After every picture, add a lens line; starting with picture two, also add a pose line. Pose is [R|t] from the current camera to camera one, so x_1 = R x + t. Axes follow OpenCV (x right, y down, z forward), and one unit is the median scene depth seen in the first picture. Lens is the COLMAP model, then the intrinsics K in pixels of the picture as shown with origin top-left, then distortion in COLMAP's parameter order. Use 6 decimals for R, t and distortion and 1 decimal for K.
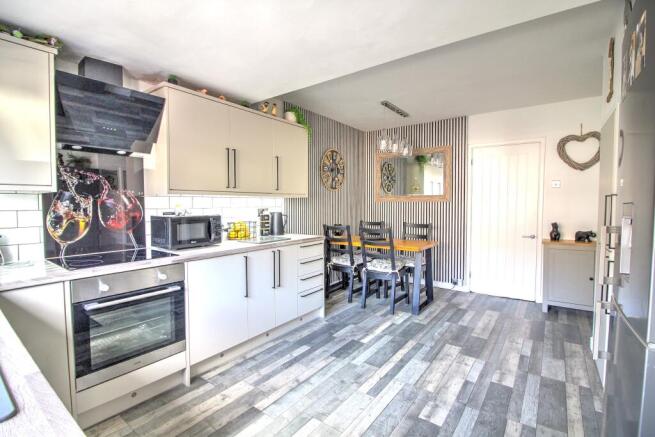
lens RADIAL K [[305.2, 0, 326.8], [0, 305.2, 218.3], [0, 0, 1]] dist [-0.006263, -0.000873]
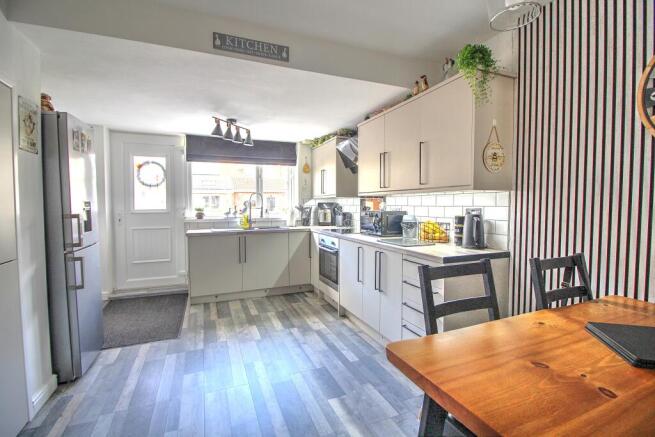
lens RADIAL K [[305.2, 0, 328.7], [0, 305.2, 216.4], [0, 0, 1]] dist [-0.006263, -0.000873]
pose [[-0.511123, 0.038973, -0.858623, 0.775349], [-0.041611, 0.996678, 0.070010, -0.065902], [0.858500, 0.071512, -0.507804, 1.447840]]
